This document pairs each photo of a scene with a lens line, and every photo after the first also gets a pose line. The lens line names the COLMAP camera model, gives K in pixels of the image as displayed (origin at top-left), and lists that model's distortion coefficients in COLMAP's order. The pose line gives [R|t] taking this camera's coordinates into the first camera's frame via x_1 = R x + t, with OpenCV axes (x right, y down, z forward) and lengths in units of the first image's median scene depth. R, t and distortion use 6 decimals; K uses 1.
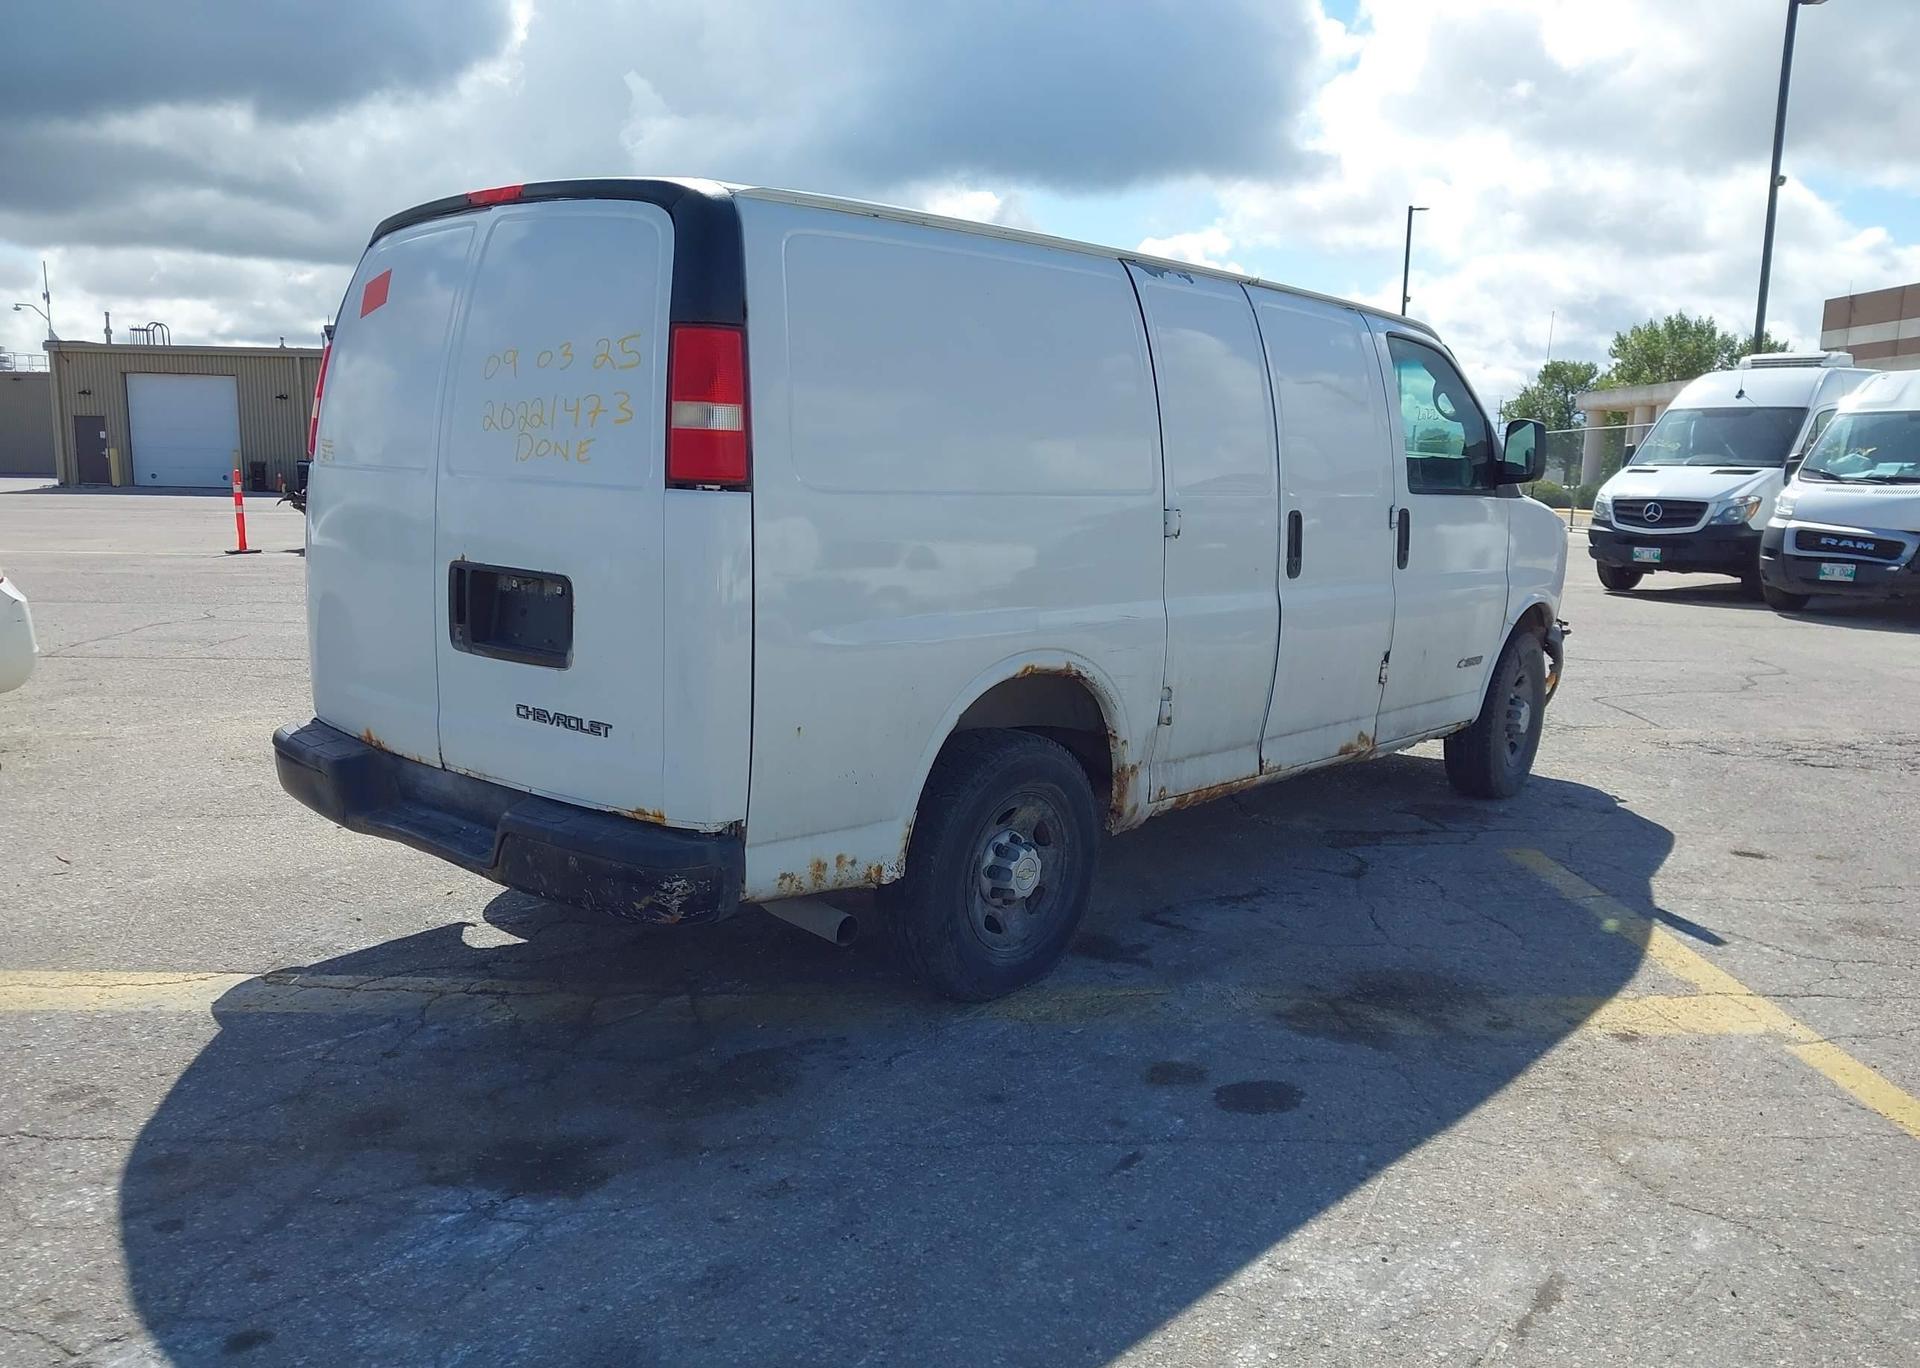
lens RADIAL K [[1527.7, 0, 936.8], [0, 1527.7, 732.3], [0, 0, 1]] dist [0.045543, -0.076844]
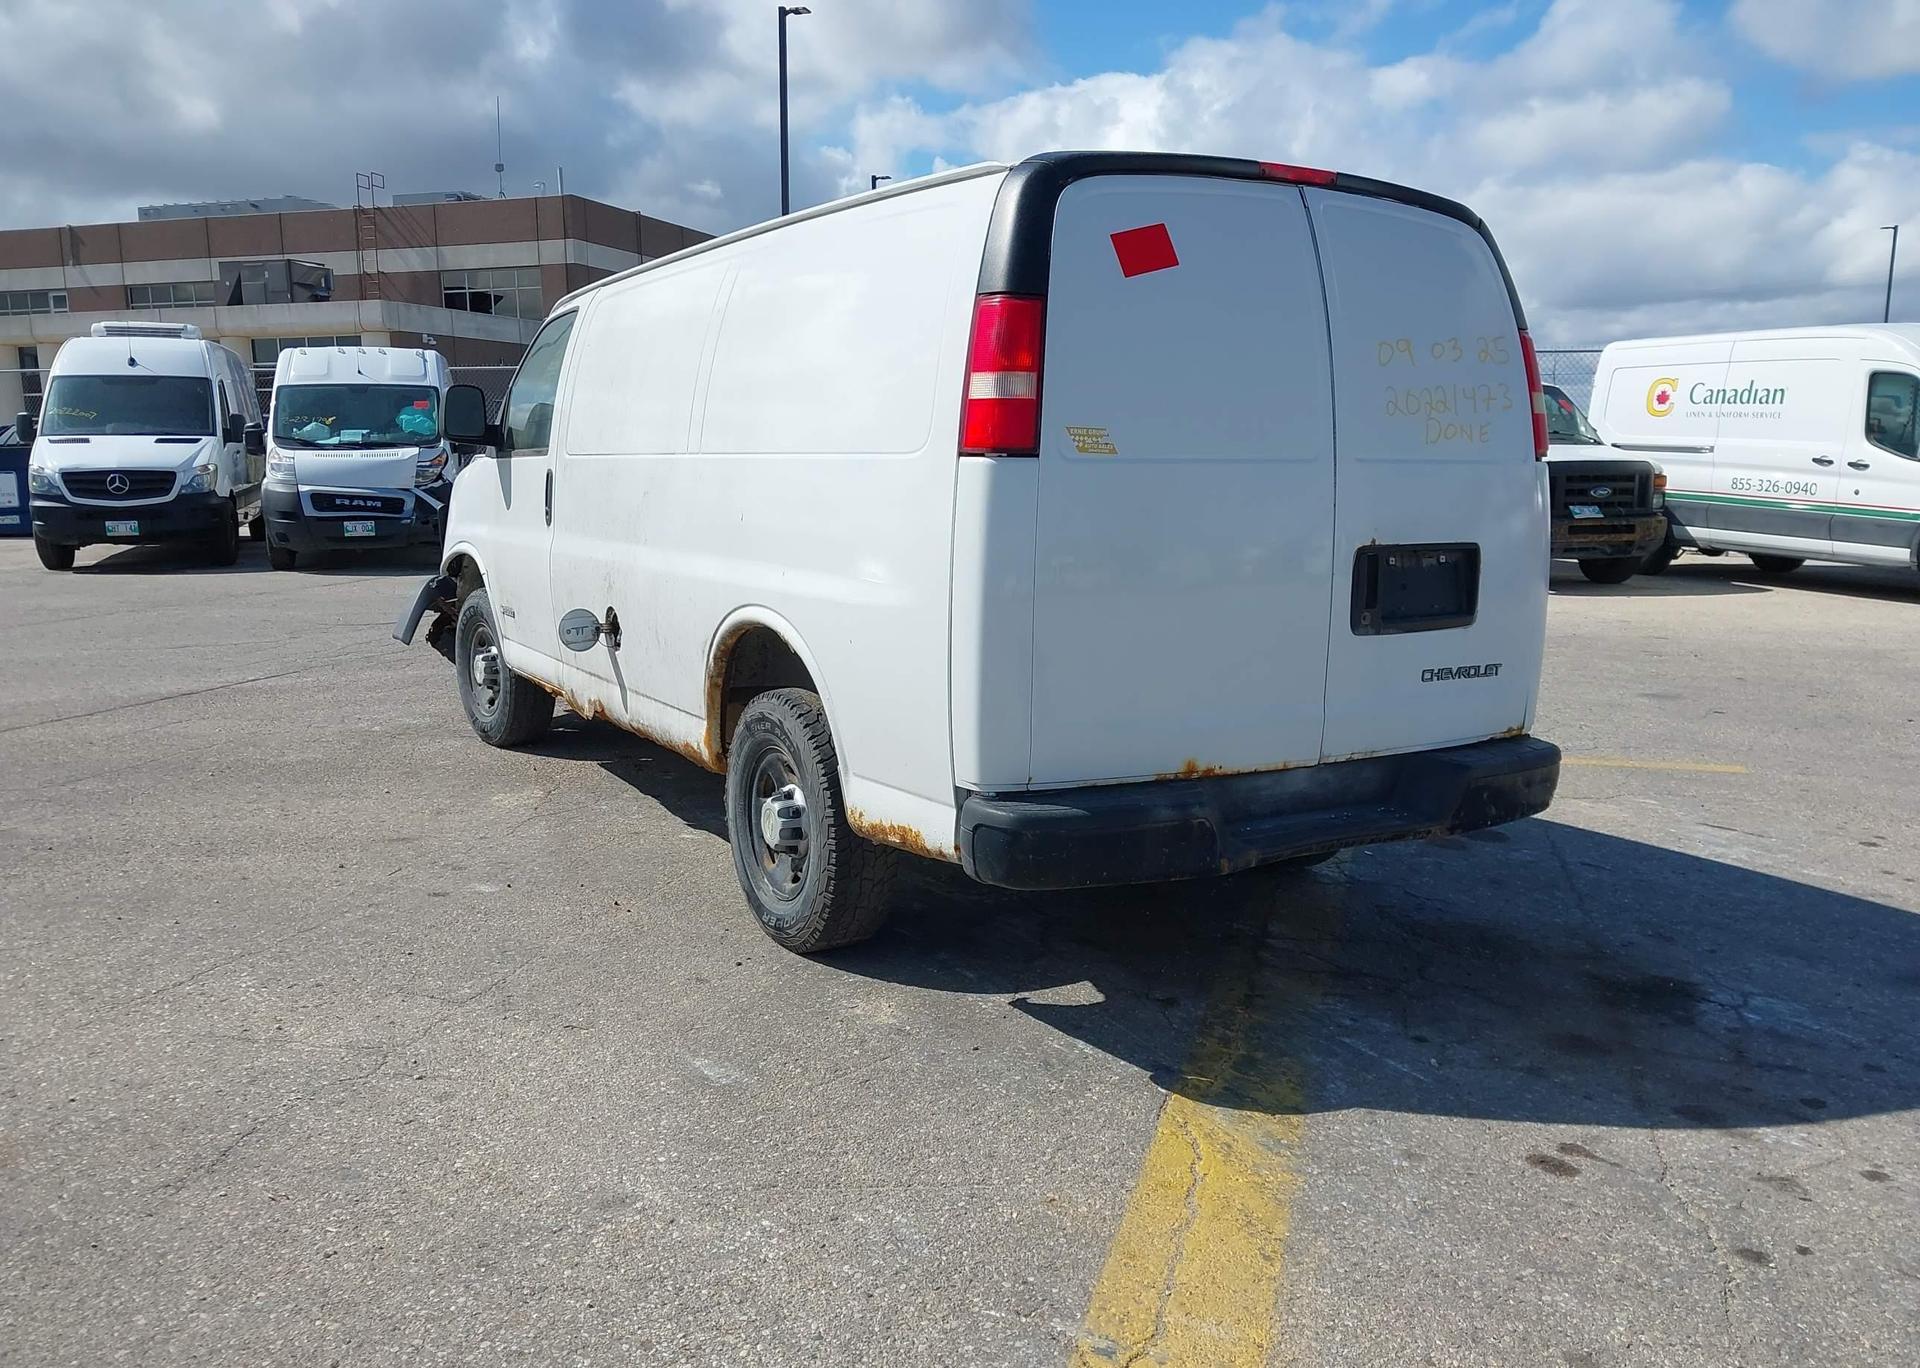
lens RADIAL K [[1527.7, 0, 958.3], [0, 1527.7, 715.0], [0, 0, 1]] dist [0.045543, -0.076844]
pose [[0.294613, -0.187354, 0.937071, -1.181871], [0.176242, 0.974424, 0.139413, -0.166987], [-0.939224, 0.124078, 0.320098, 0.819896]]
